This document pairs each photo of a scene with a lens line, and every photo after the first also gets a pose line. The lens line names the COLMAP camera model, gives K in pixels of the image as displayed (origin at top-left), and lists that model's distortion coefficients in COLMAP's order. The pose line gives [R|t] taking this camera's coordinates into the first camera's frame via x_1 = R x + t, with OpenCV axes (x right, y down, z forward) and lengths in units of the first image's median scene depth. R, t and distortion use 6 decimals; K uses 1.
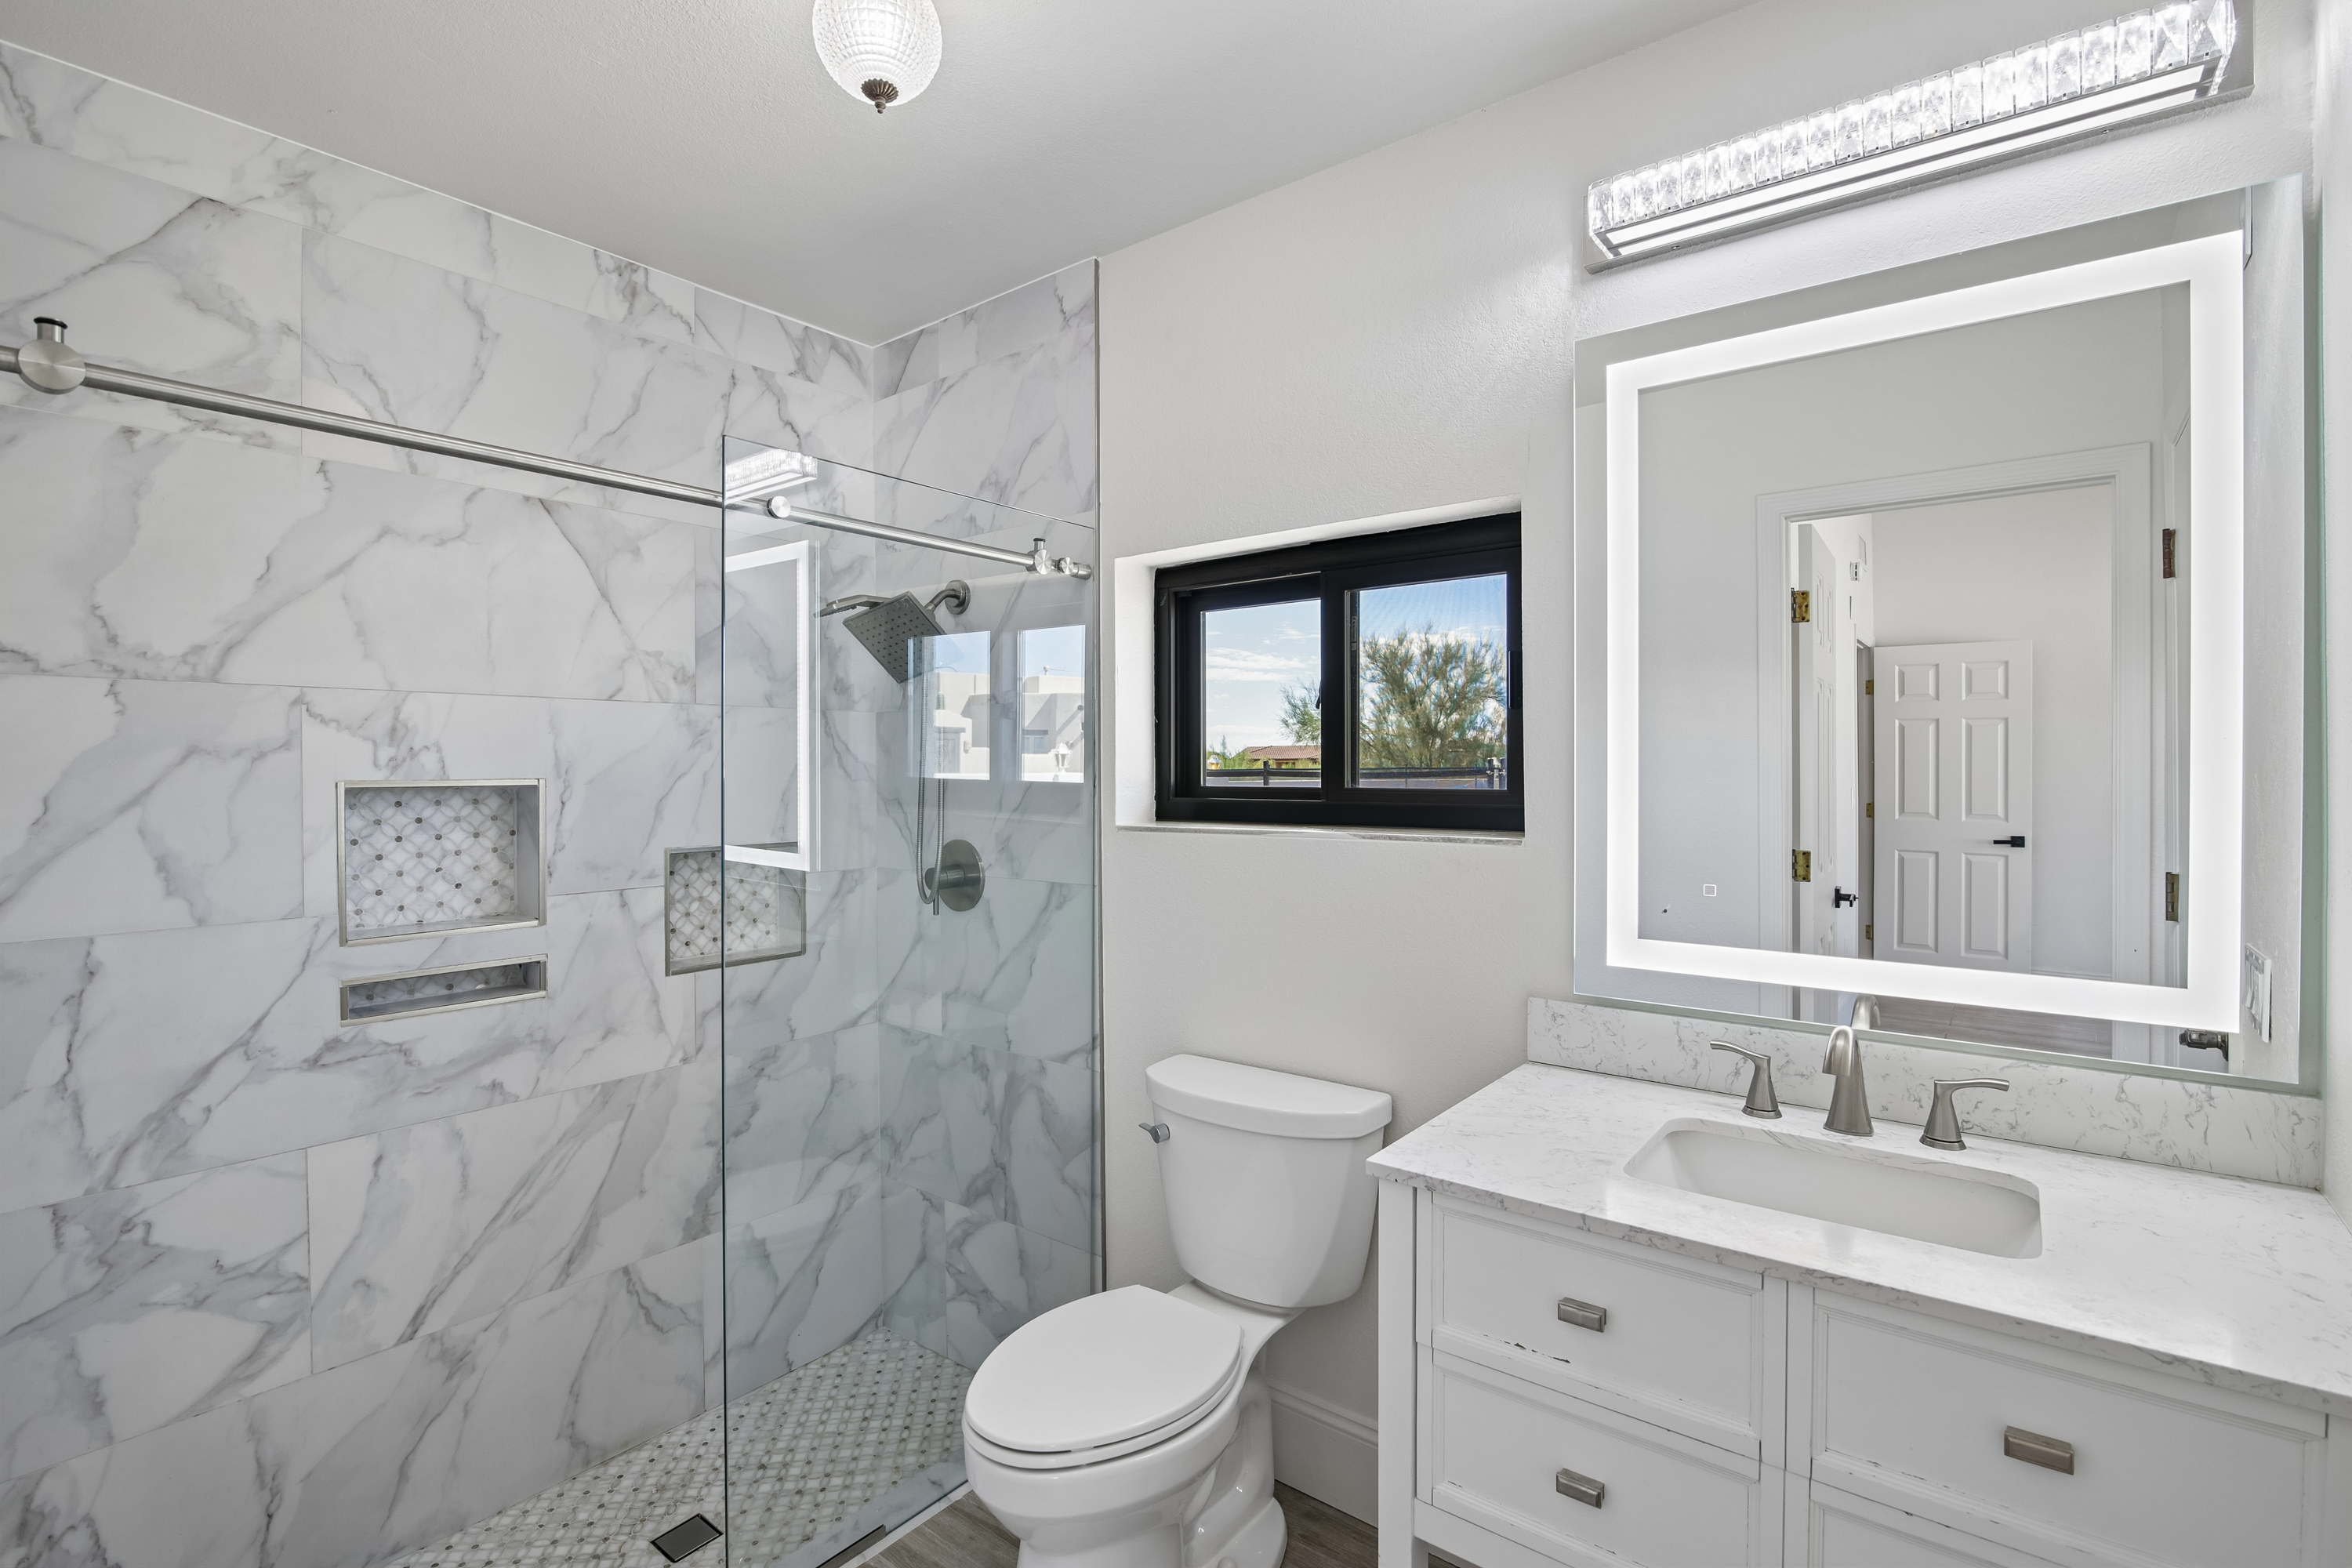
lens RADIAL K [[1075.5, 0, 1186.8], [0, 1075.5, 783.0], [0, 0, 1]] dist [-0.018063, 0.000062]
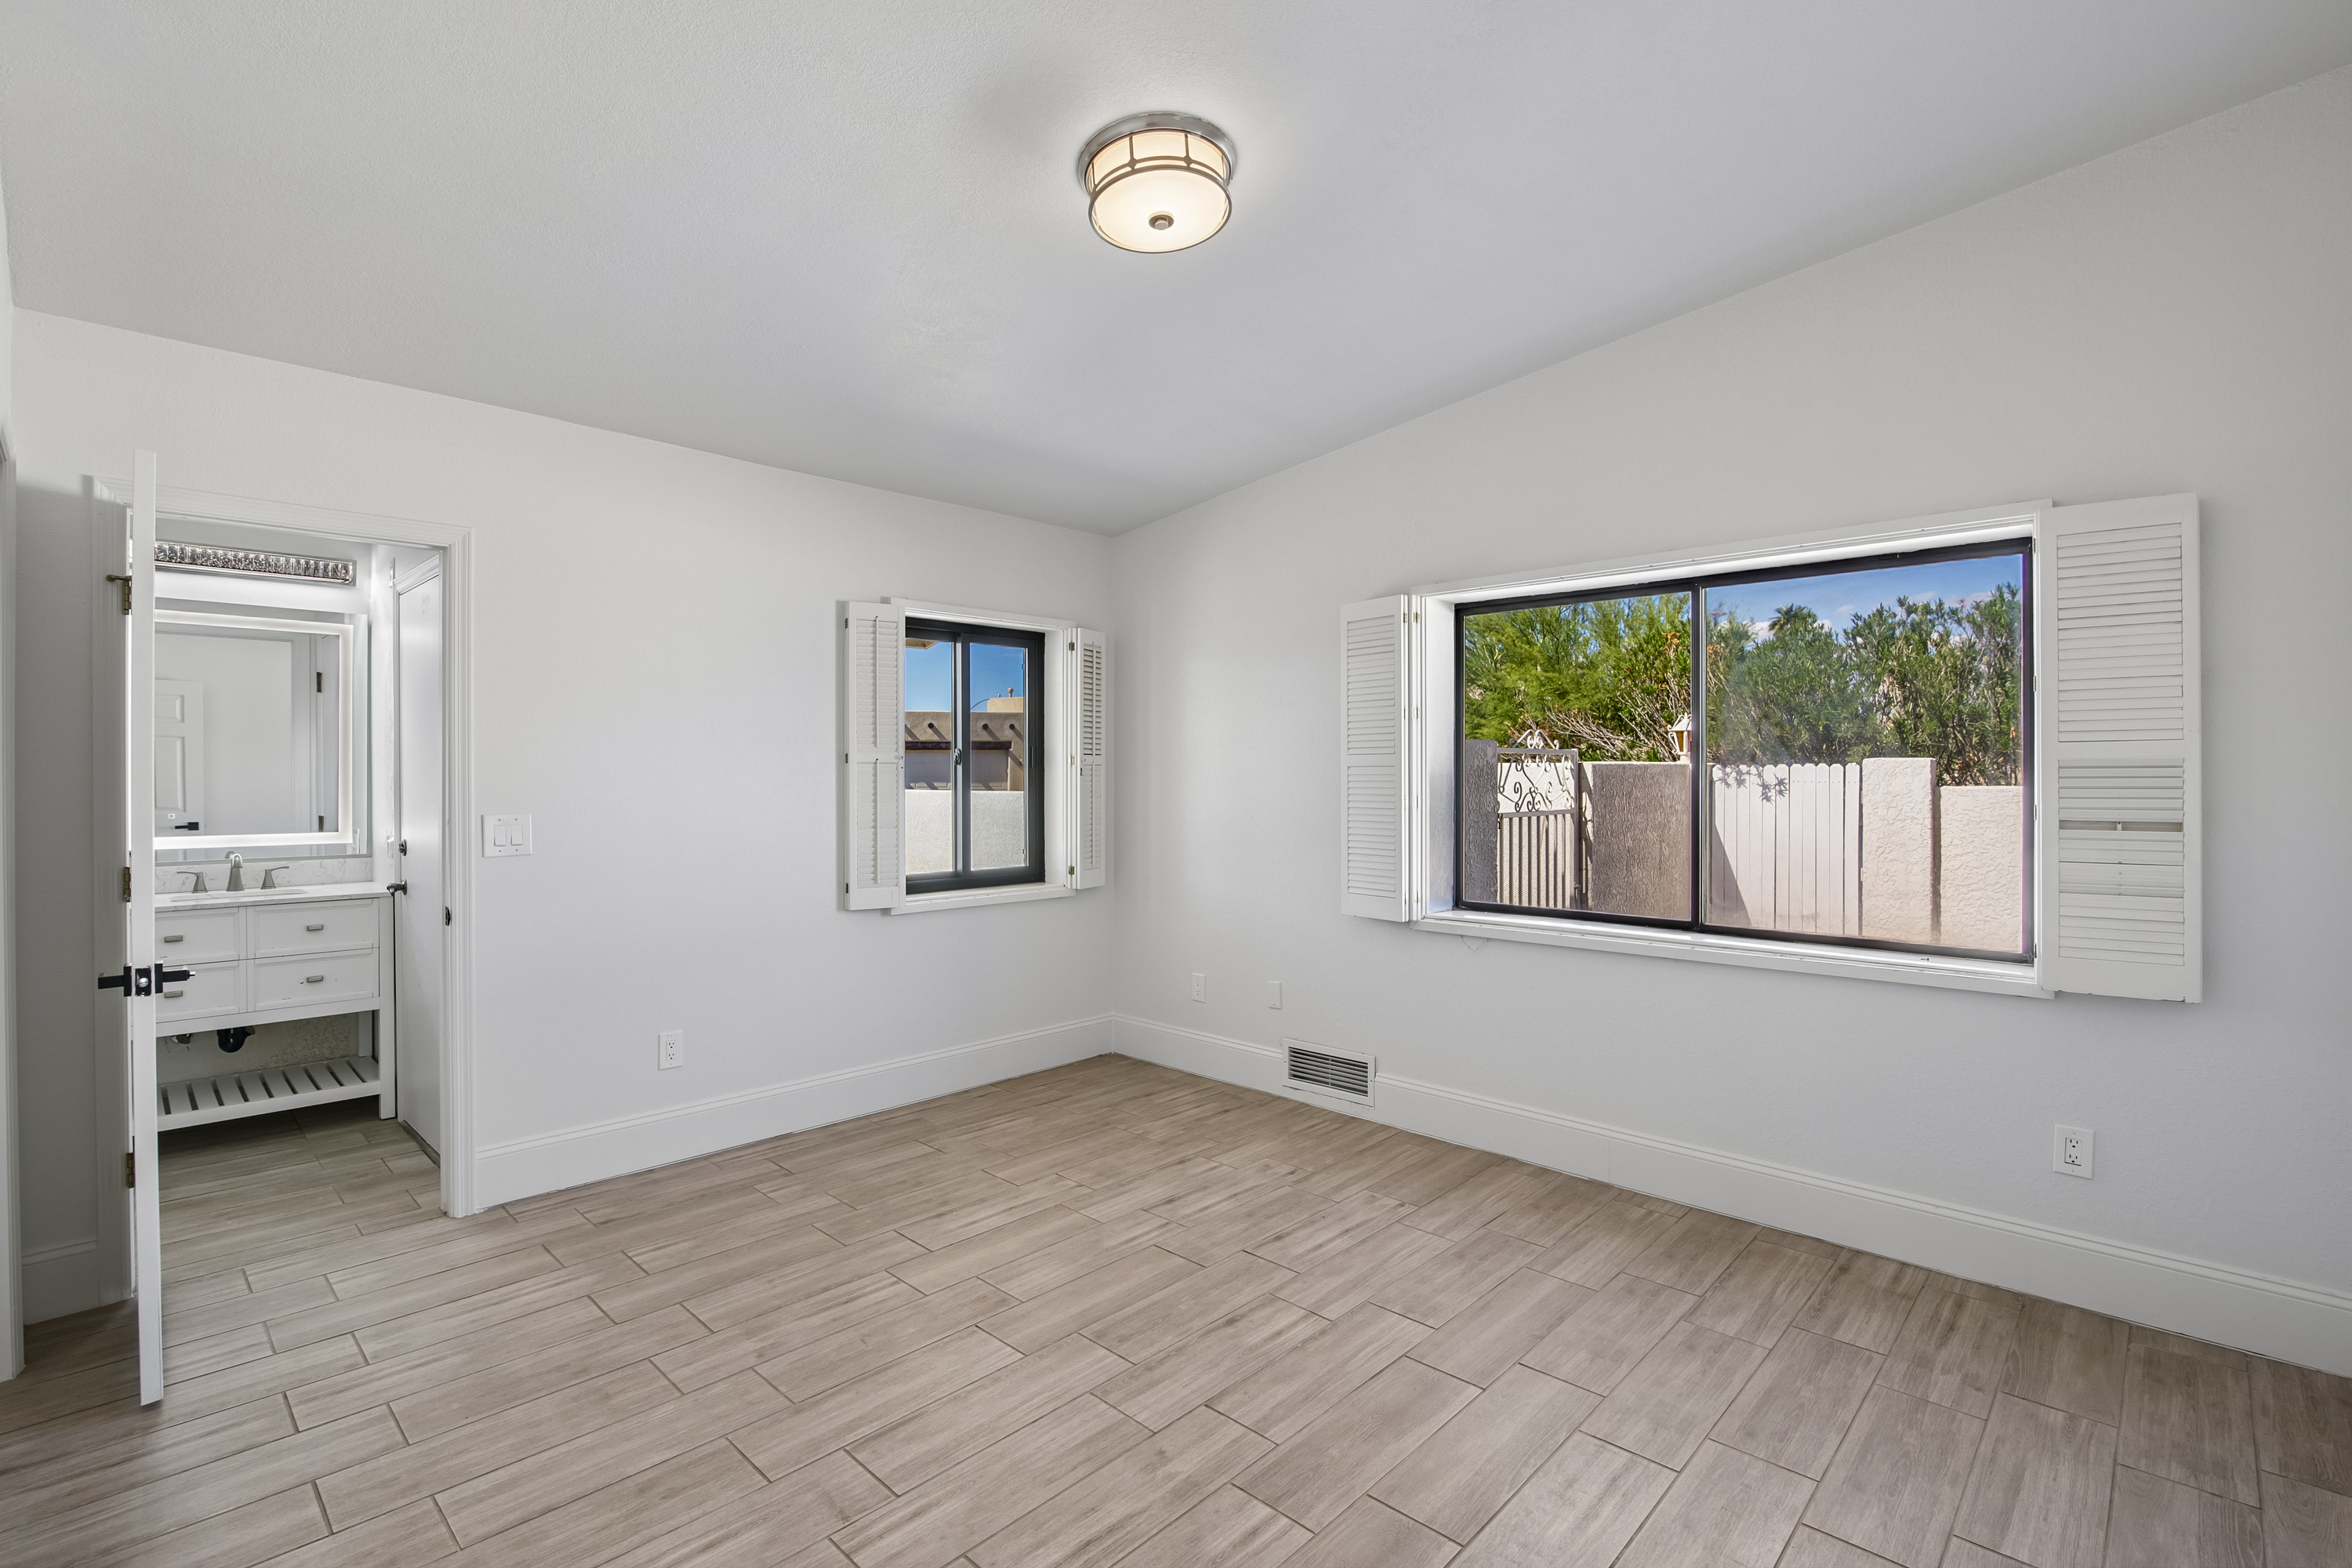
lens RADIAL K [[1075.5, 0, 1189.8], [0, 1075.5, 772.5], [0, 0, 1]] dist [-0.018063, 0.000062]
pose [[0.101468, -0.000428, 0.994839, -2.115092], [0.005529, 0.999985, -0.000134, 0.008286], [-0.994823, 0.005514, 0.101469, -2.018350]]
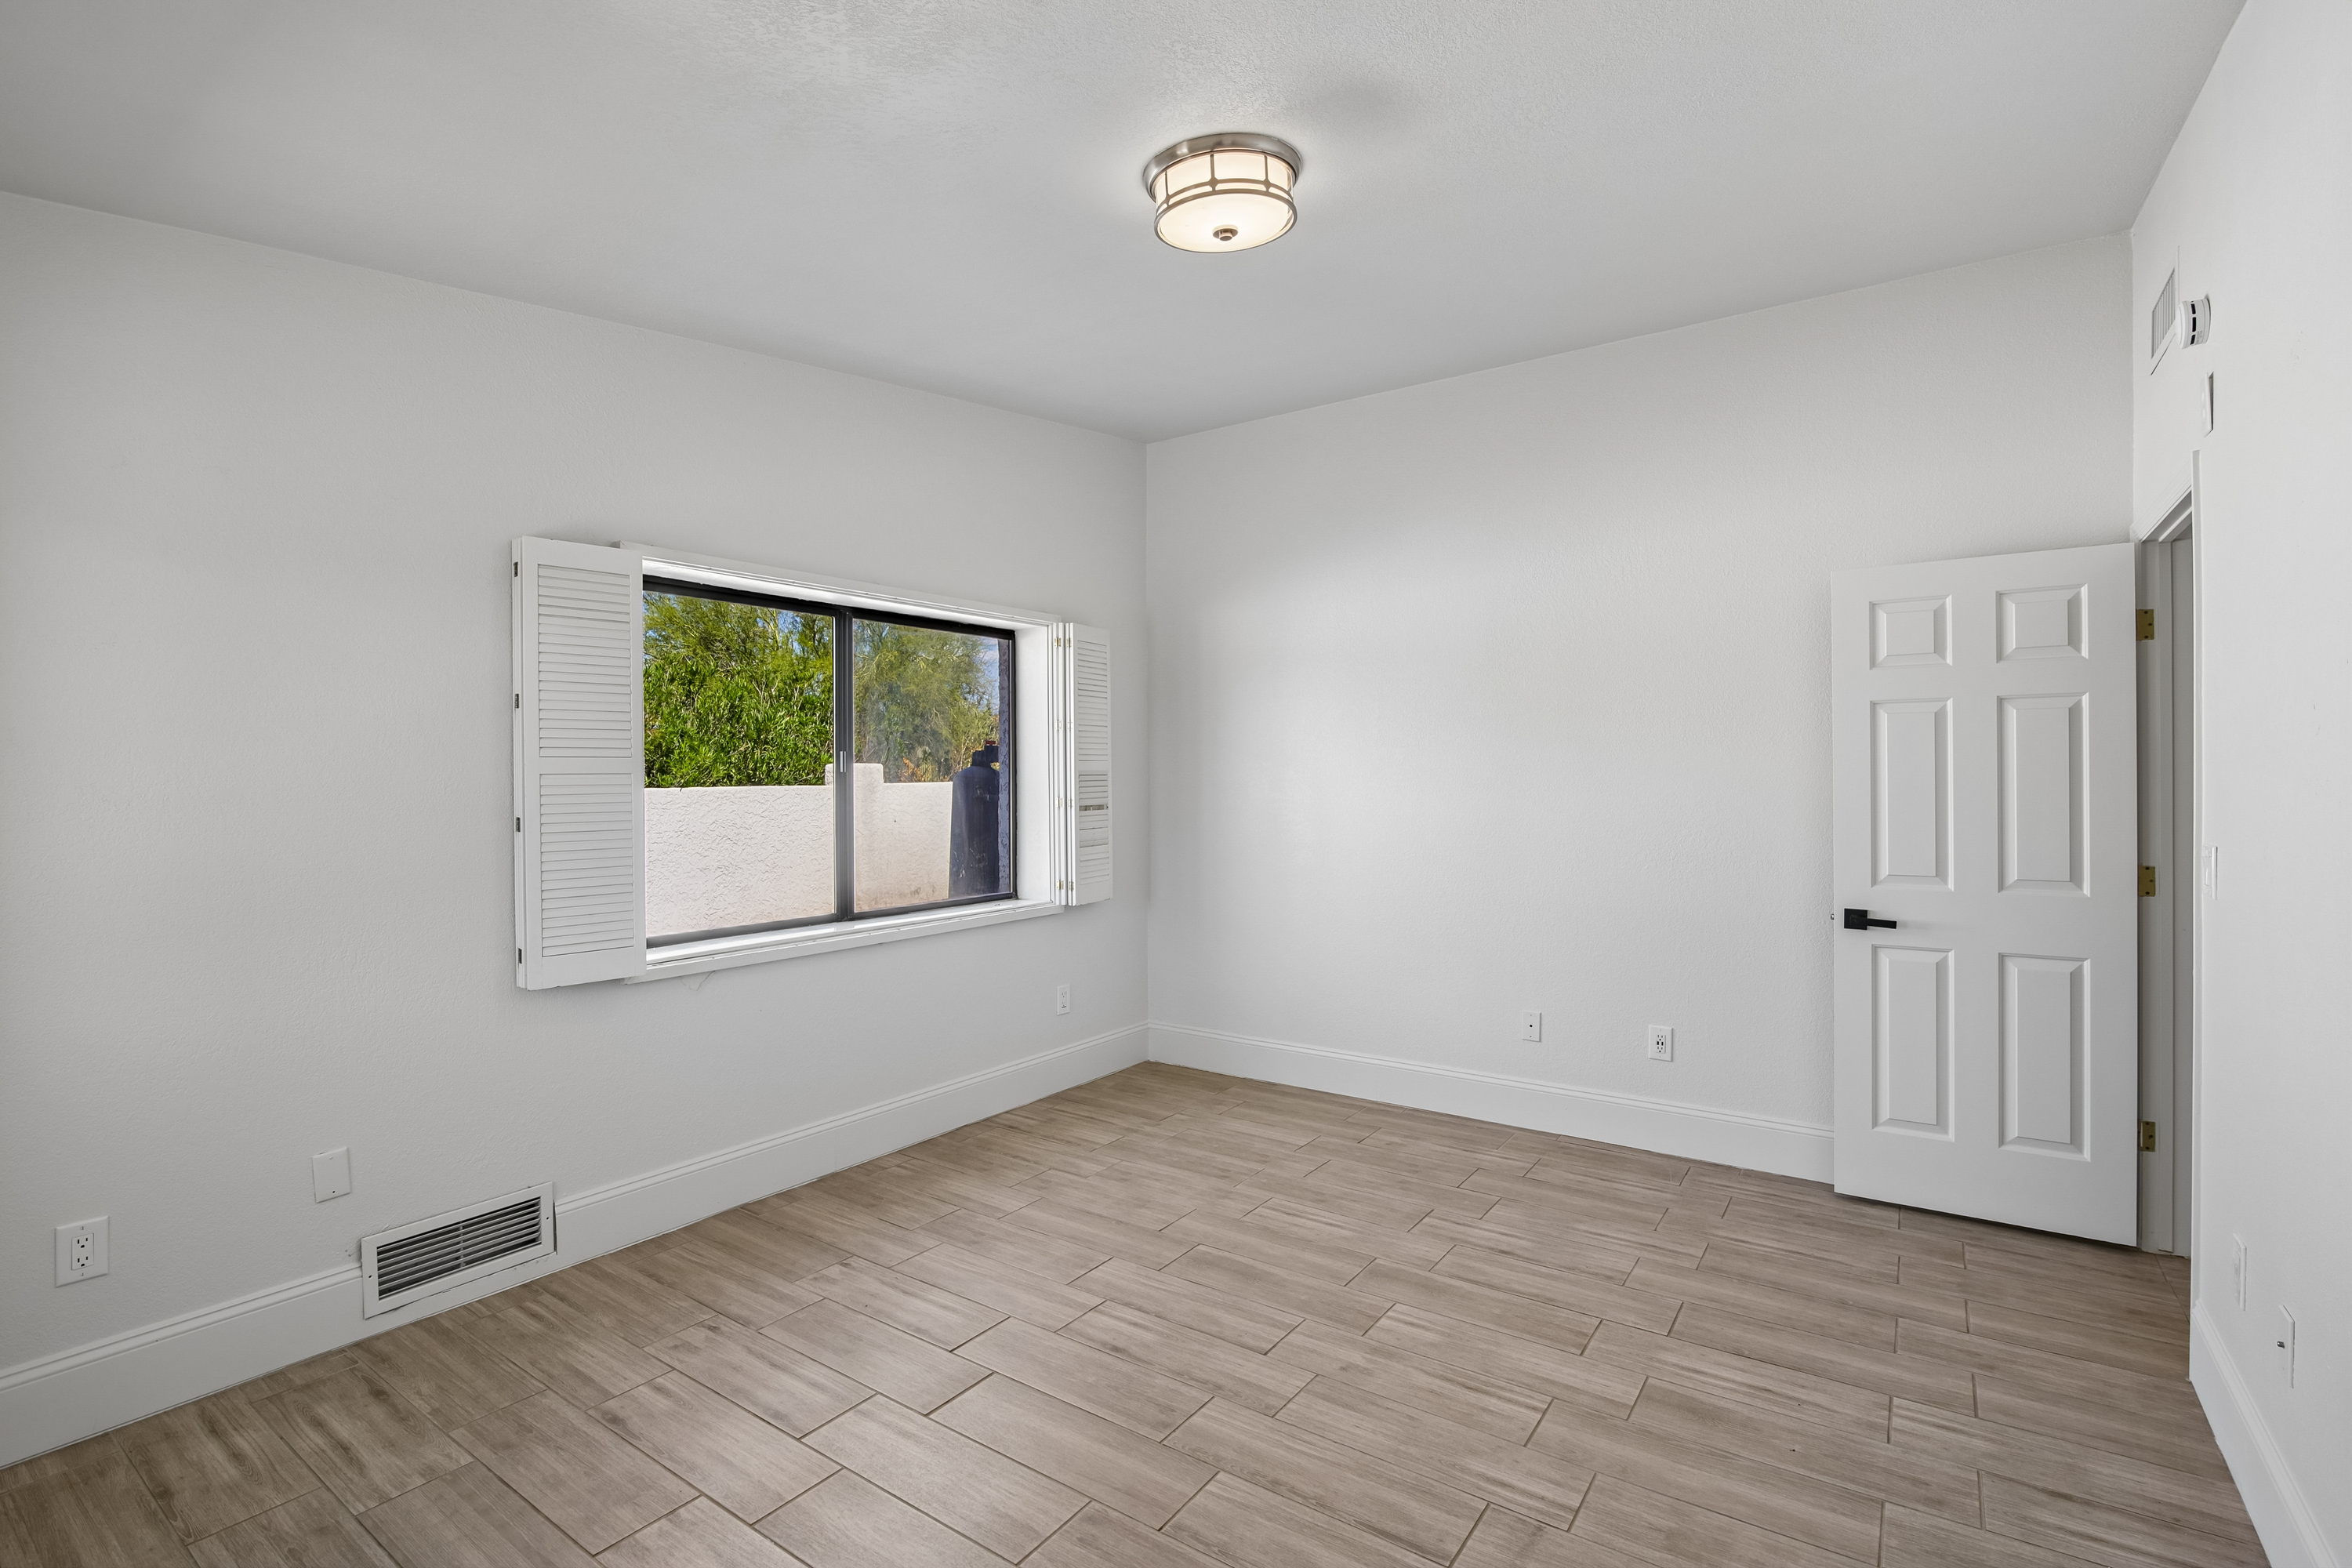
lens RADIAL K [[1075.5, 0, 1181.3], [0, 1075.5, 782.7], [0, 0, 1]] dist [-0.018063, 0.000062]
pose [[-0.998960, 0.004381, -0.045374, 2.092548], [0.003716, 0.999885, 0.014734, -0.047965], [0.045433, 0.014550, -0.998861, 2.380782]]
